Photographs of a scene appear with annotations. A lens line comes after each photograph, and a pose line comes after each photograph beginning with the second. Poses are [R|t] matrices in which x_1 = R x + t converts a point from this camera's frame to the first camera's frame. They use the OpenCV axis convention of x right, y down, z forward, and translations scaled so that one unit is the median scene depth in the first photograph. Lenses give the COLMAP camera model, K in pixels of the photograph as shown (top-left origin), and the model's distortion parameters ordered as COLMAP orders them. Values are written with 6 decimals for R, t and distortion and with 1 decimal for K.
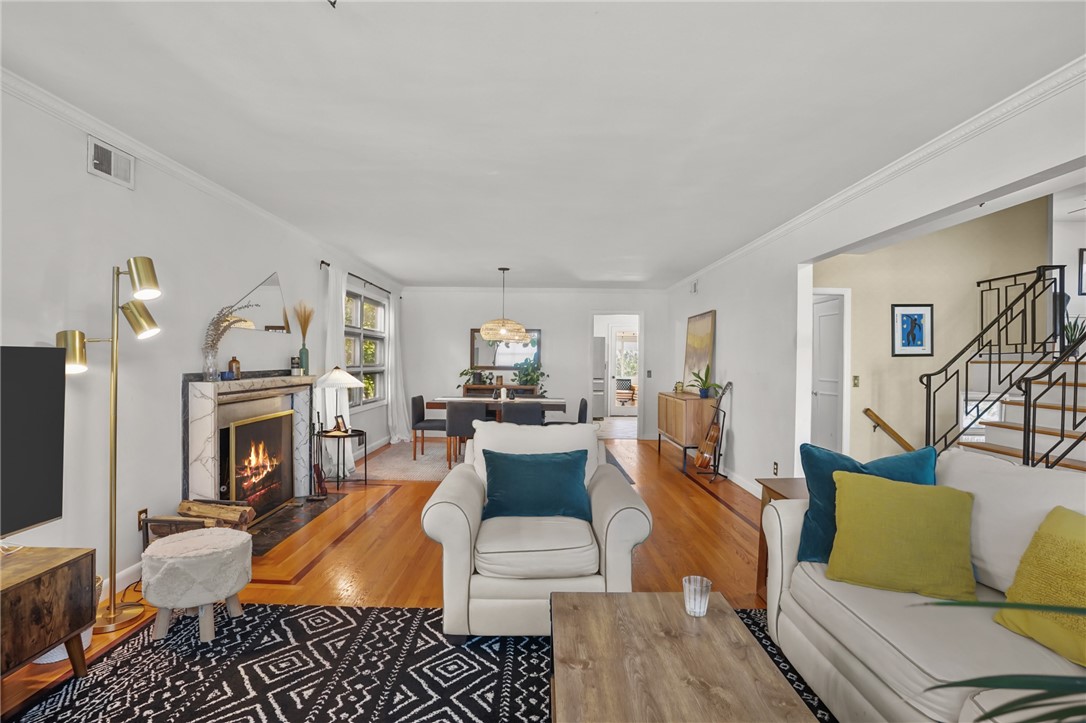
lens RADIAL K [[531.8, 0, 539.0], [0, 531.8, 356.8], [0, 0, 1]] dist [-0.071891, 0.032170]
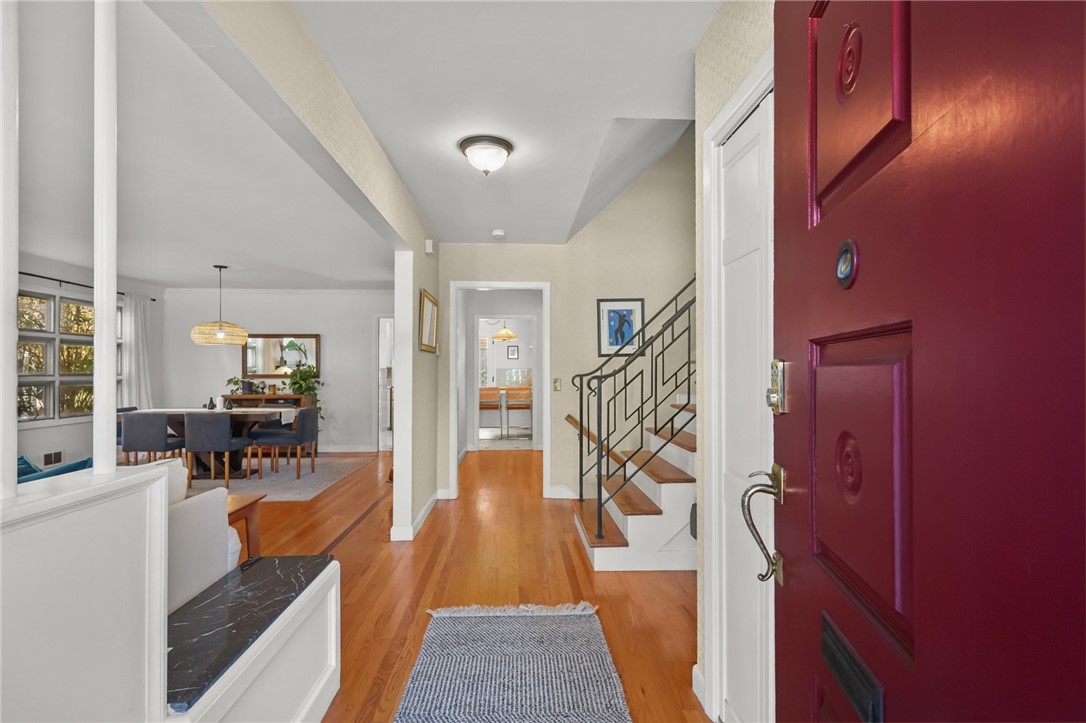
lens RADIAL K [[545.3, 0, 536.7], [0, 545.3, 362.7], [0, 0, 1]] dist [0.006349, 0.000427]
pose [[0.999080, -0.010436, 0.041603, 0.535126], [0.010794, 0.999907, -0.008391, 0.016652], [-0.041512, 0.008833, 0.999099, 0.051788]]
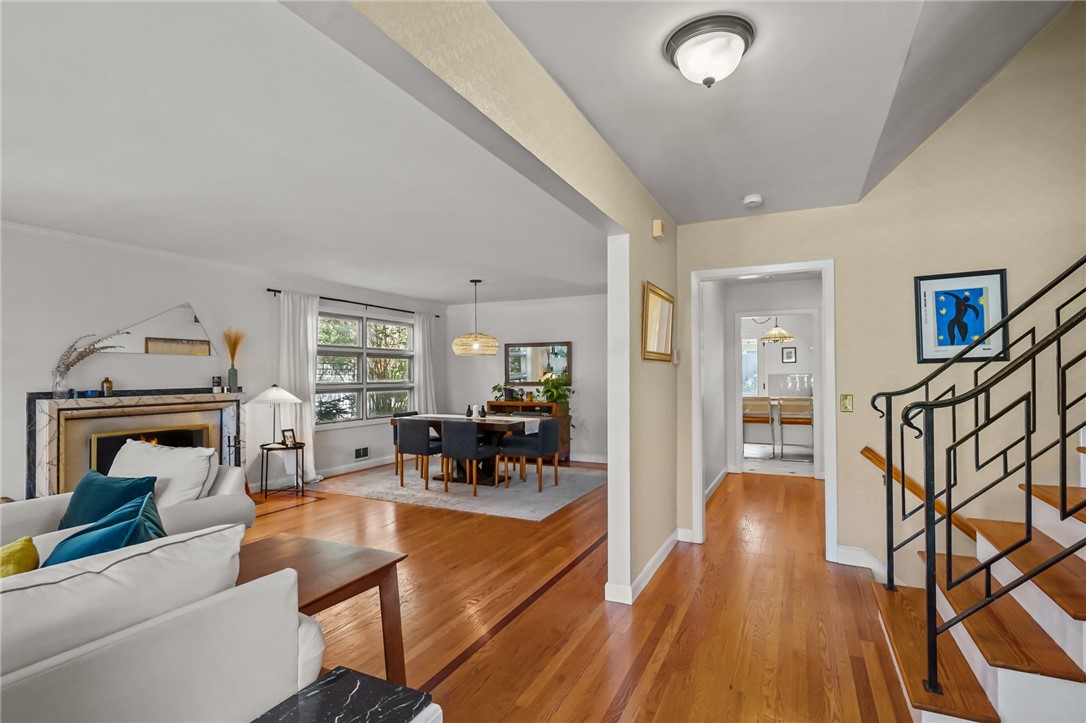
lens RADIAL K [[524.4, 0, 539.3], [0, 524.4, 366.8], [0, 0, 1]] dist [0.002747, -0.000421]
pose [[0.896831, -0.020311, -0.441907, 0.556616], [0.016497, 0.999786, -0.012473, 0.004454], [0.442065, 0.003896, 0.896974, 0.252328]]
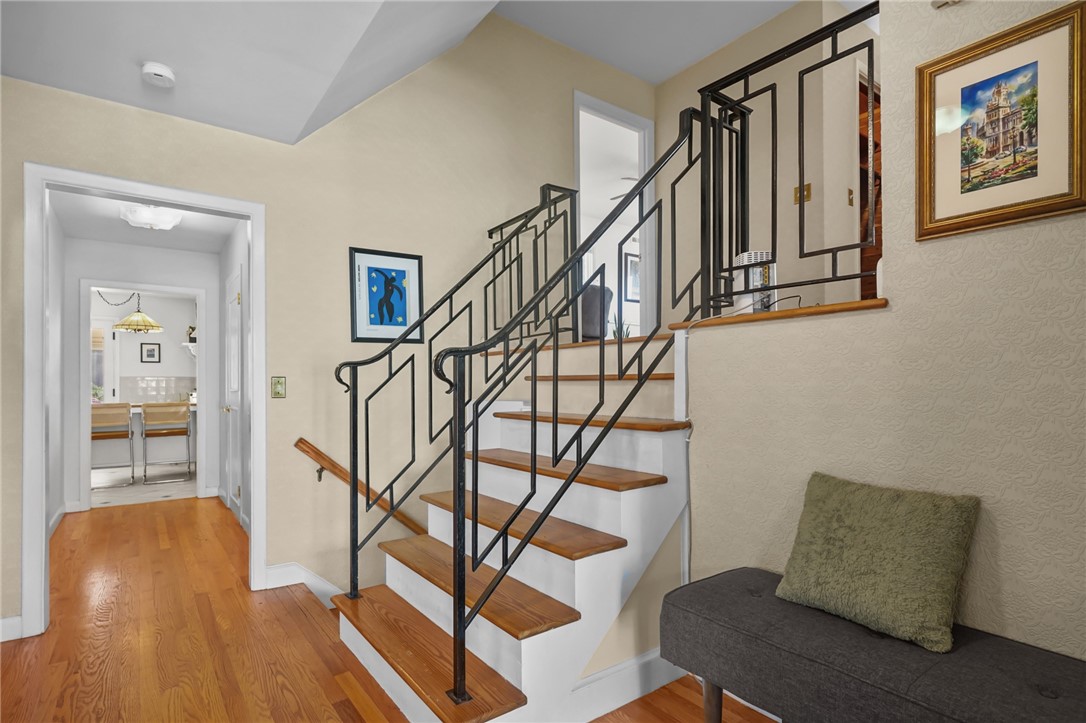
lens RADIAL K [[550.8, 0, 539.0], [0, 550.8, 380.7], [0, 0, 1]] dist [0.004955, 0.000343]
pose [[0.806383, -0.009991, 0.591310, 0.494114], [0.012315, 0.999924, 0.000102, 0.043992], [-0.591266, 0.007200, 0.806445, 0.404204]]
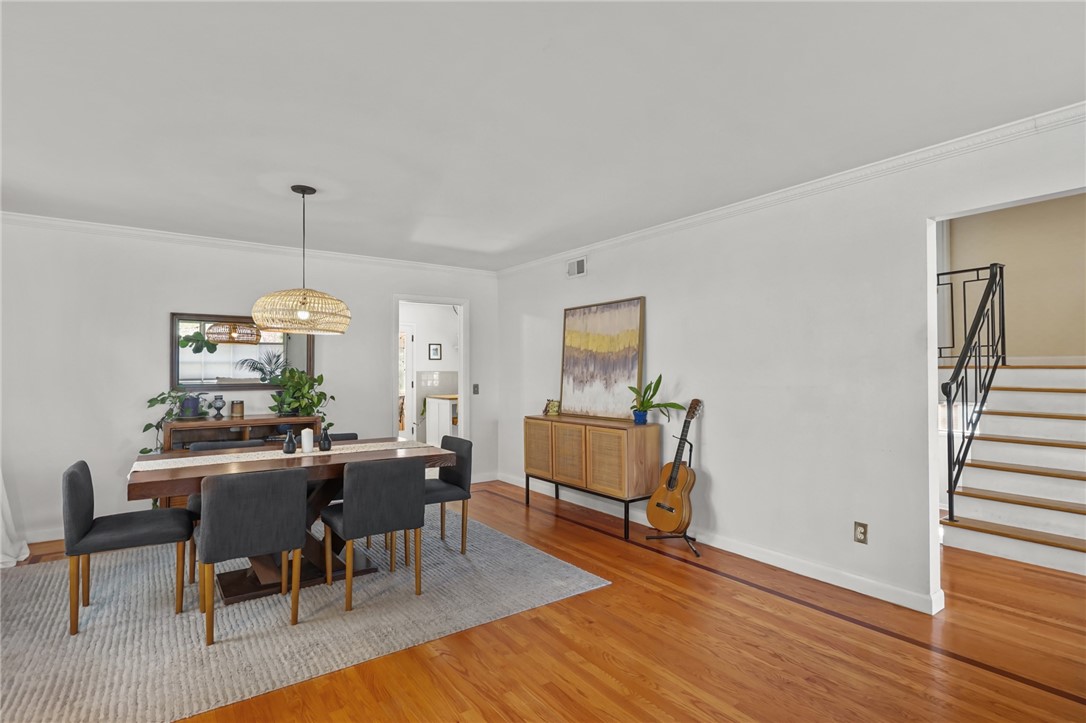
lens RADIAL K [[545.3, 0, 536.7], [0, 545.3, 362.7], [0, 0, 1]] dist [0.006349, 0.000427]
pose [[0.817261, -0.004314, 0.576251, -0.226640], [0.008103, 0.999959, -0.004006, 0.001098], [-0.576210, 0.007943, 0.817263, 0.562773]]
